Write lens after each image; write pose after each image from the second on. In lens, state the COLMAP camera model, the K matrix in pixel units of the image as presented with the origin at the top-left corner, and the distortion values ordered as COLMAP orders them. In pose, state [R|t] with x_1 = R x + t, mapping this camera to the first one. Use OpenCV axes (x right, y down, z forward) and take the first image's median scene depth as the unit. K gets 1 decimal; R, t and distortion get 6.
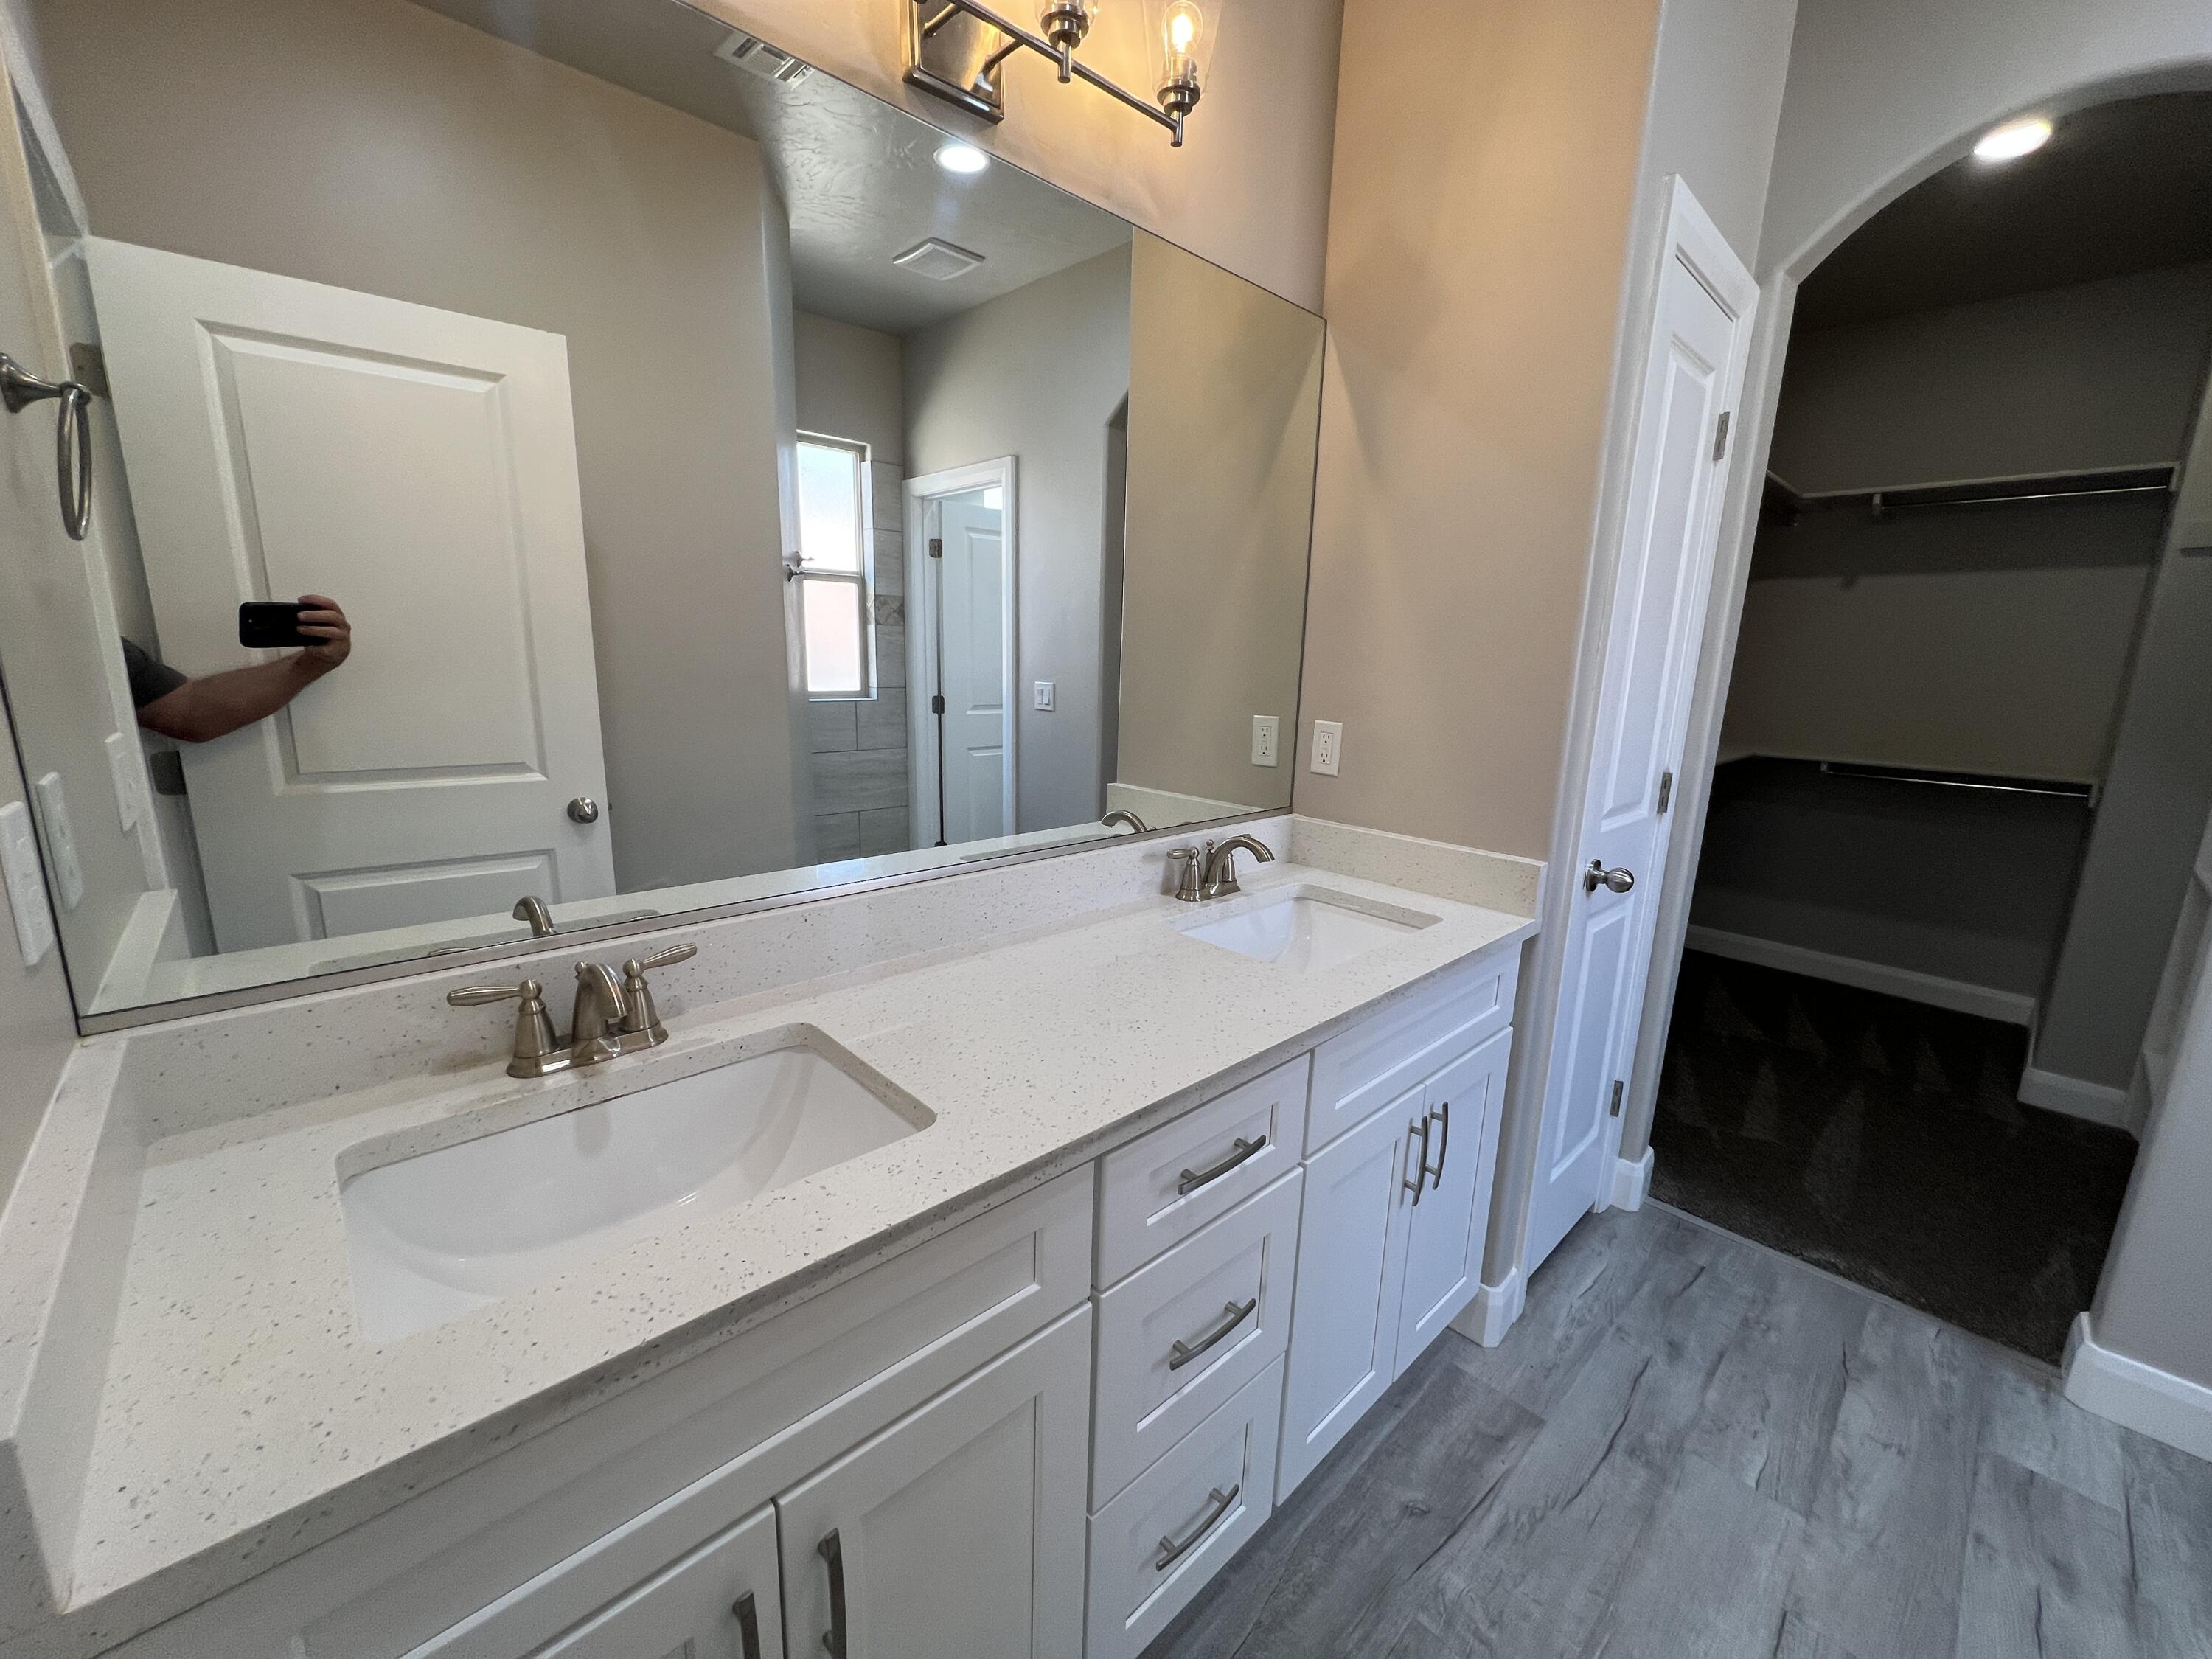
lens RADIAL K [[881.9, 0, 1107.4], [0, 881.9, 831.5], [0, 0, 1]] dist [-0.000521, 0.000077]
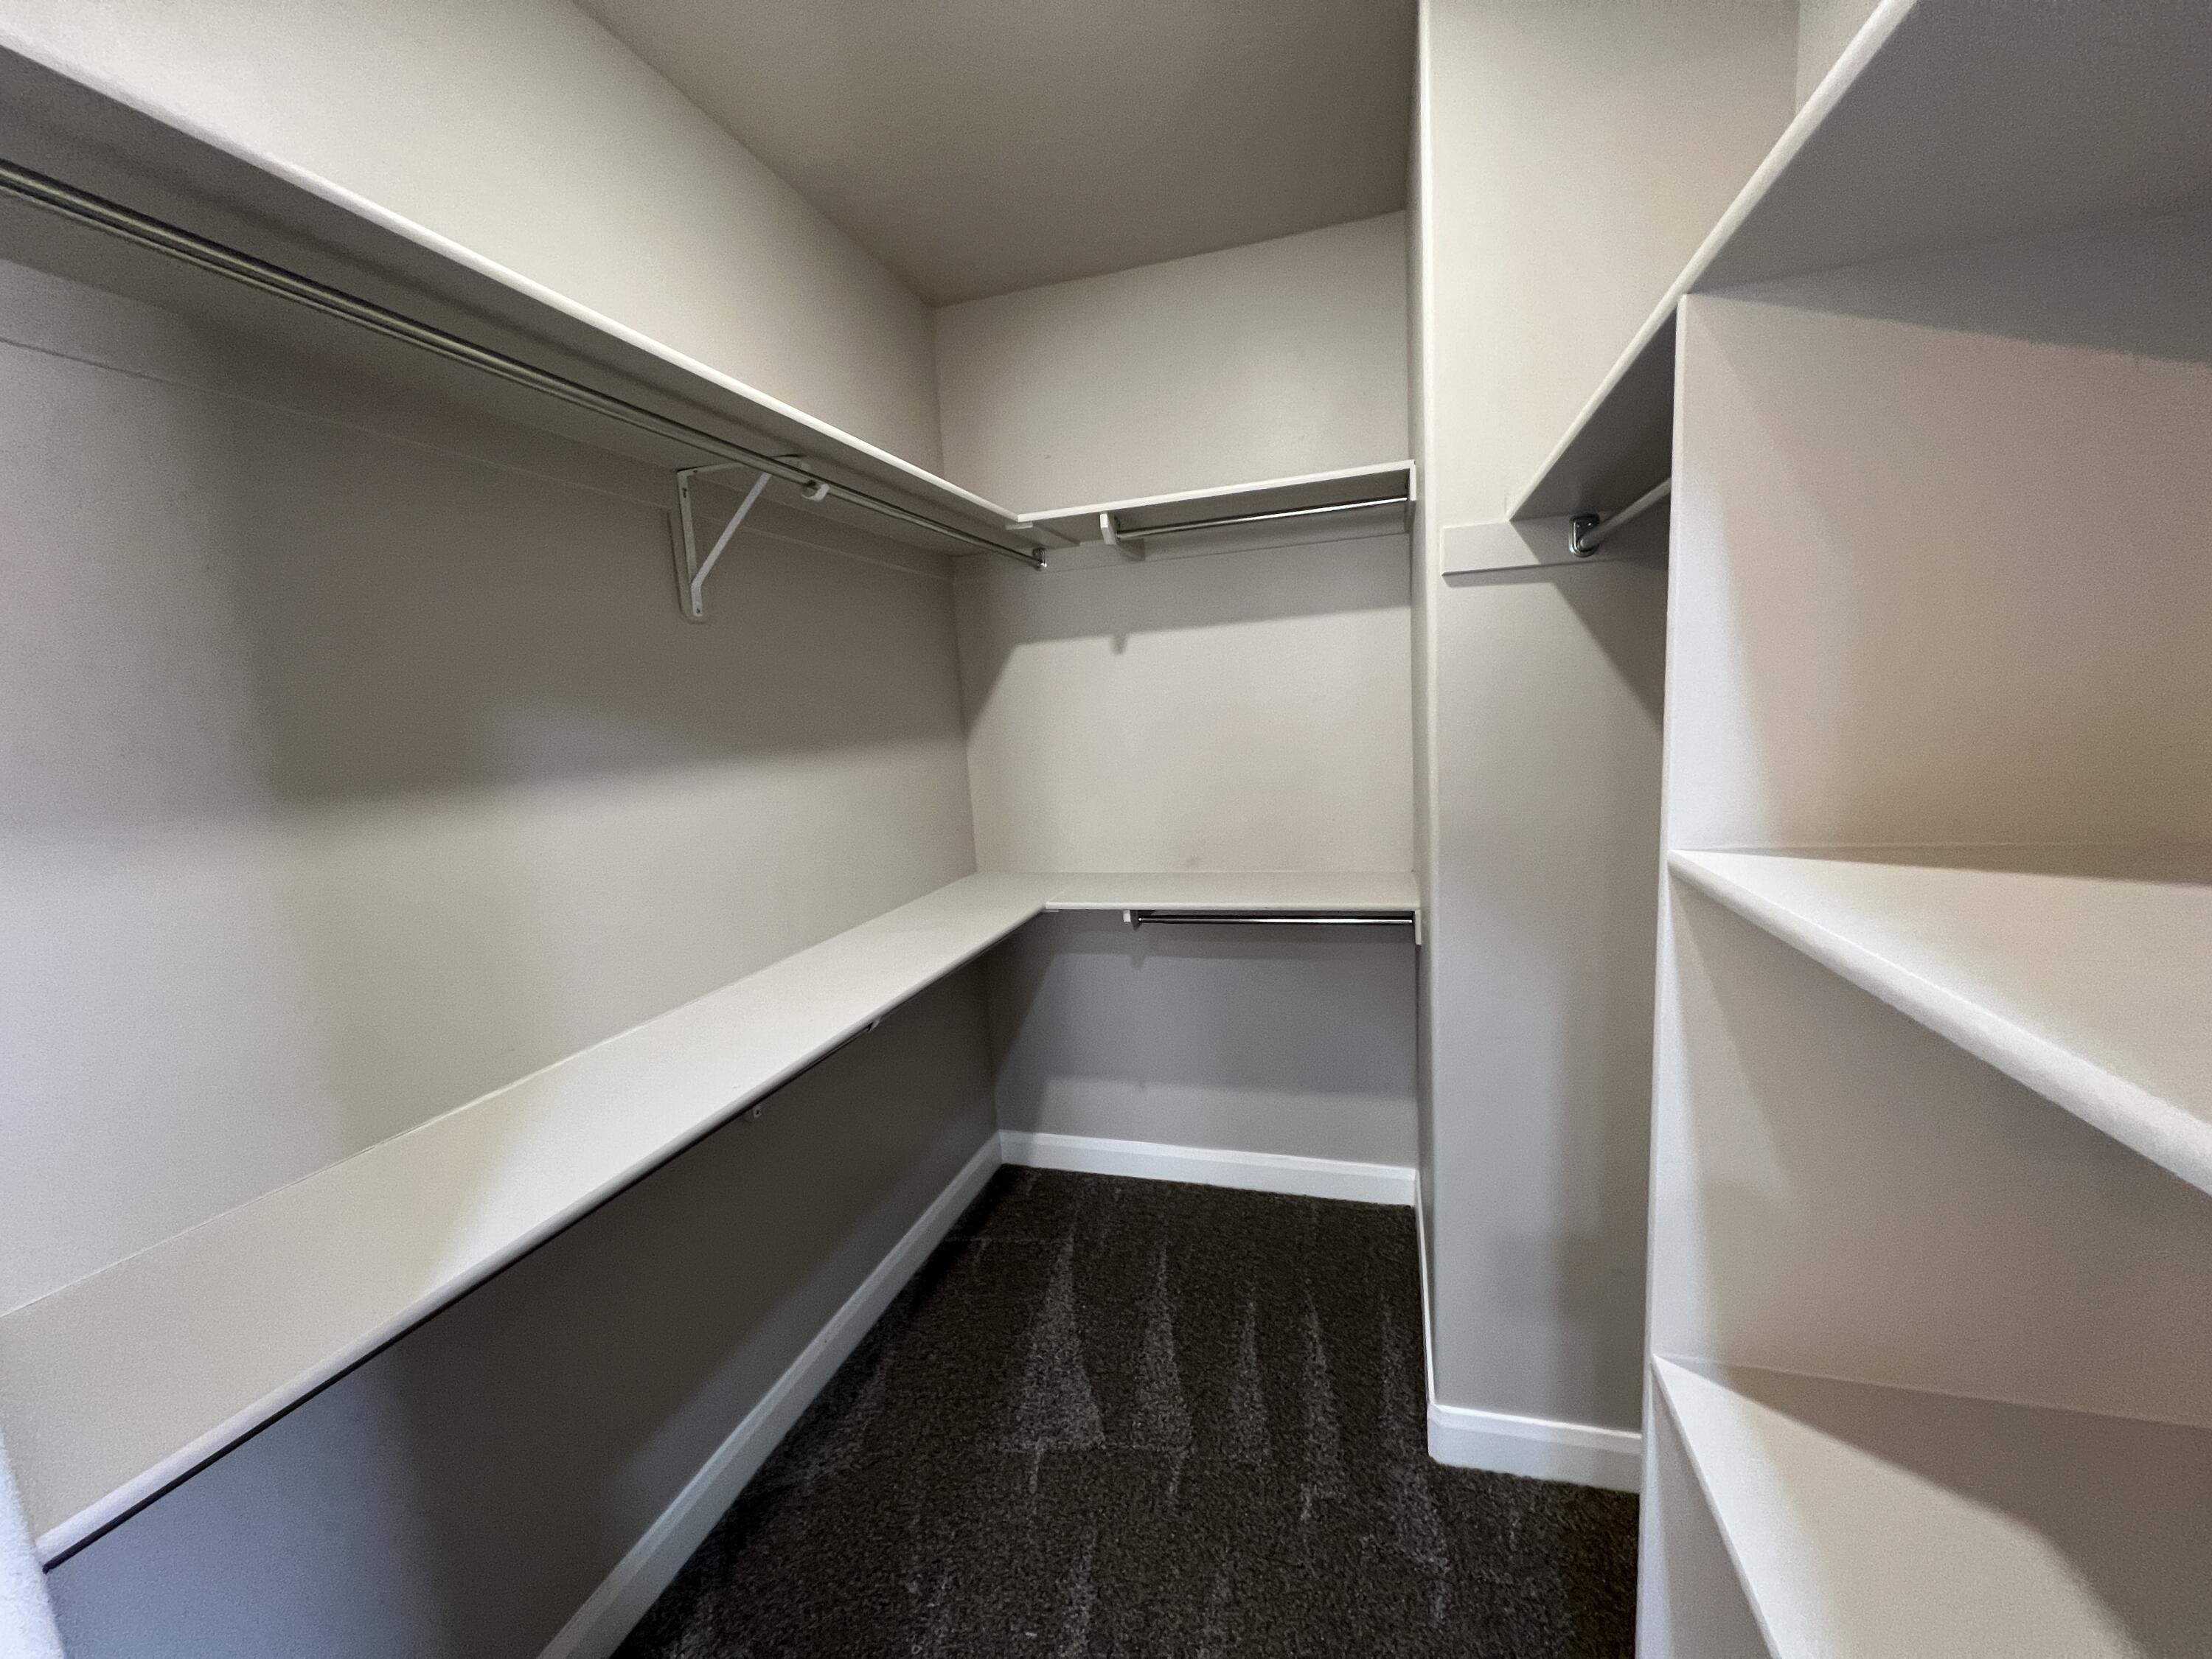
lens RADIAL K [[878.2, 0, 1107.6], [0, 878.2, 828.5], [0, 0, 1]] dist [0.000430, 0.000204]
pose [[0.865527, -0.148673, 0.478288, 0.564280], [0.184574, 0.982401, -0.028640, -0.140406], [-0.465612, 0.113068, 0.877736, 0.478438]]
